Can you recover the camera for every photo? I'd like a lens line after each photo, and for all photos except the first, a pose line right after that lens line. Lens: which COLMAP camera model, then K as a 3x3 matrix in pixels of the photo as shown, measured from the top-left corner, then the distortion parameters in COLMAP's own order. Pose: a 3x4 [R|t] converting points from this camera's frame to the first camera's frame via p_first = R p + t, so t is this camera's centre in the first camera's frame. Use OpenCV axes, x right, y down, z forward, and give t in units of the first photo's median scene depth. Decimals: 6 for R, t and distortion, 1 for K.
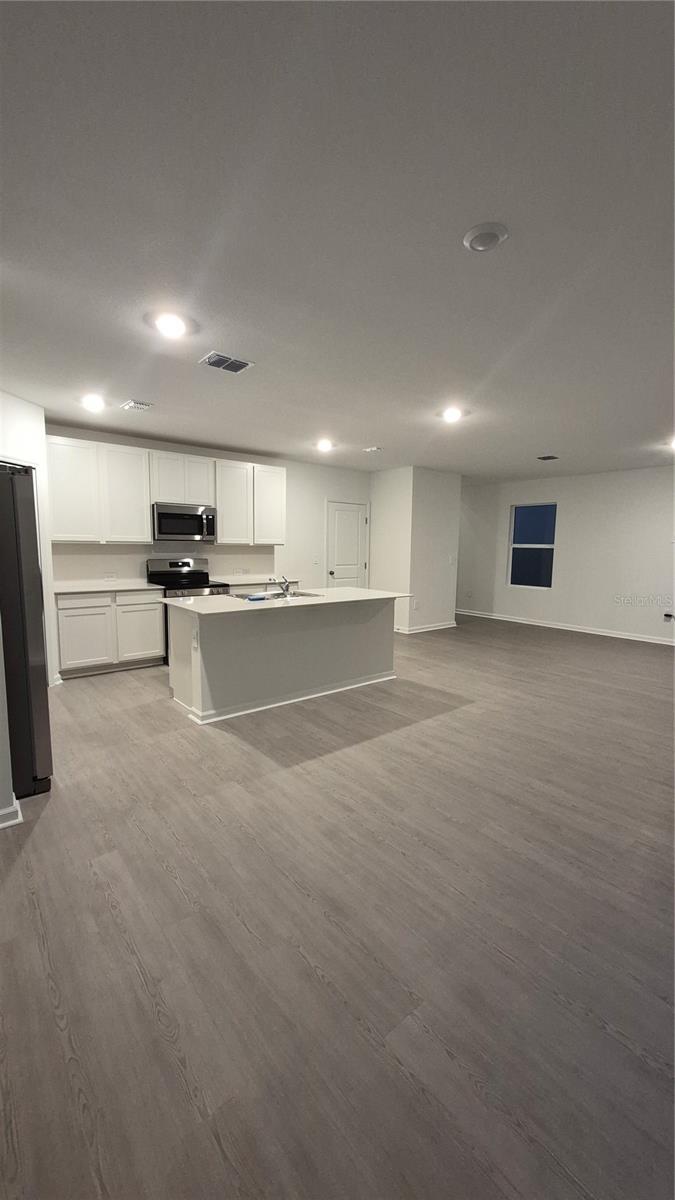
lens RADIAL K [[472.6, 0, 339.9], [0, 472.6, 600.3], [0, 0, 1]] dist [0.003109, -0.000319]
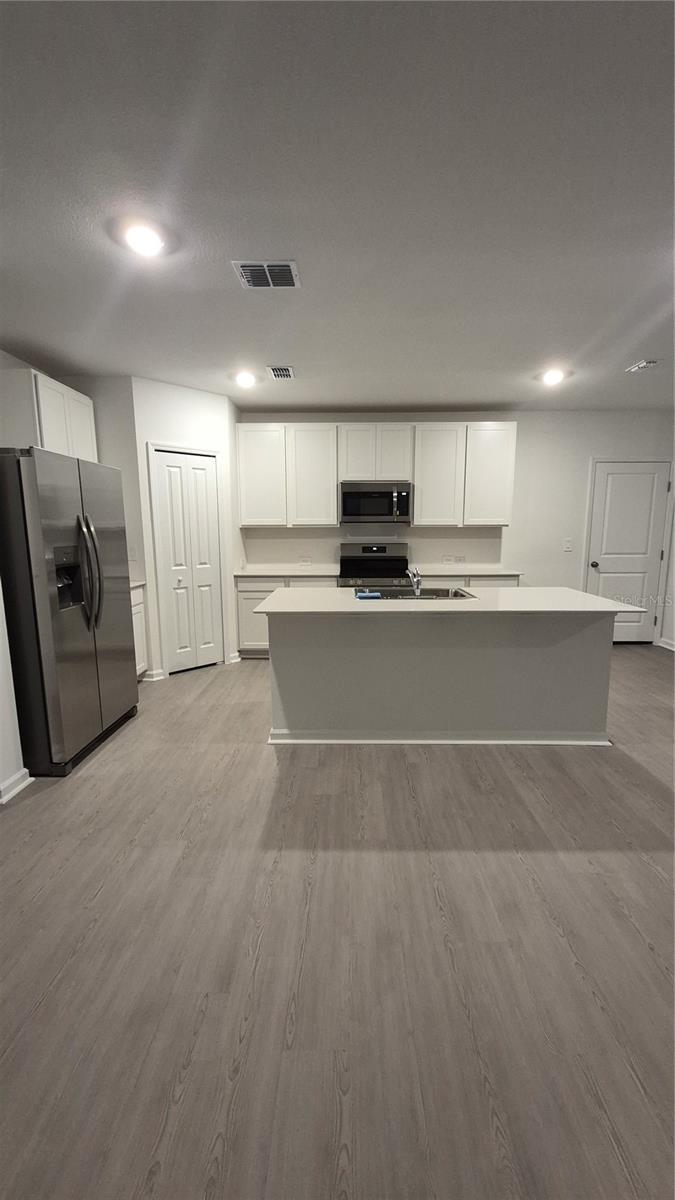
lens RADIAL K [[472.6, 0, 336.9], [0, 472.6, 599.2], [0, 0, 1]] dist [0.003109, -0.000319]
pose [[0.759076, 0.081131, -0.645927, 0.266362], [-0.062780, 0.996702, 0.051412, -0.033521], [0.647968, 0.001525, 0.761666, 0.381337]]
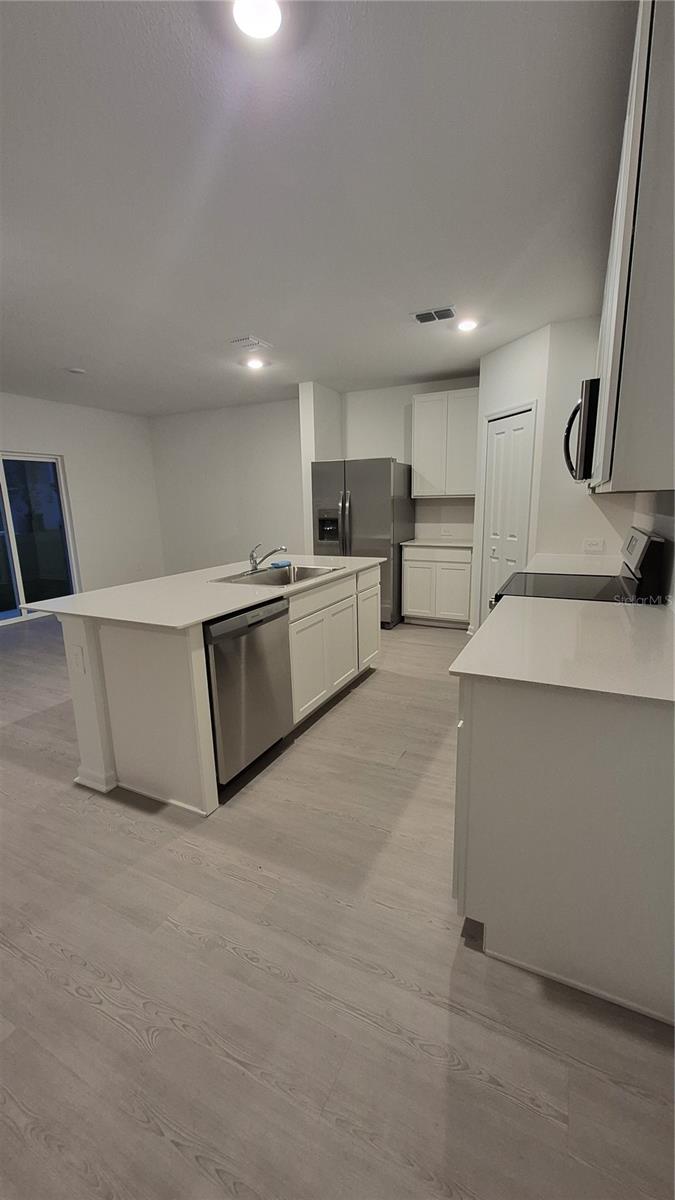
lens RADIAL K [[472.6, 0, 339.0], [0, 472.6, 595.7], [0, 0, 1]] dist [0.003109, -0.000319]
pose [[-0.915804, 0.074374, -0.394680, 0.062618], [-0.052101, 0.952400, 0.300365, -0.191104], [0.398233, 0.295639, -0.868337, 1.697099]]
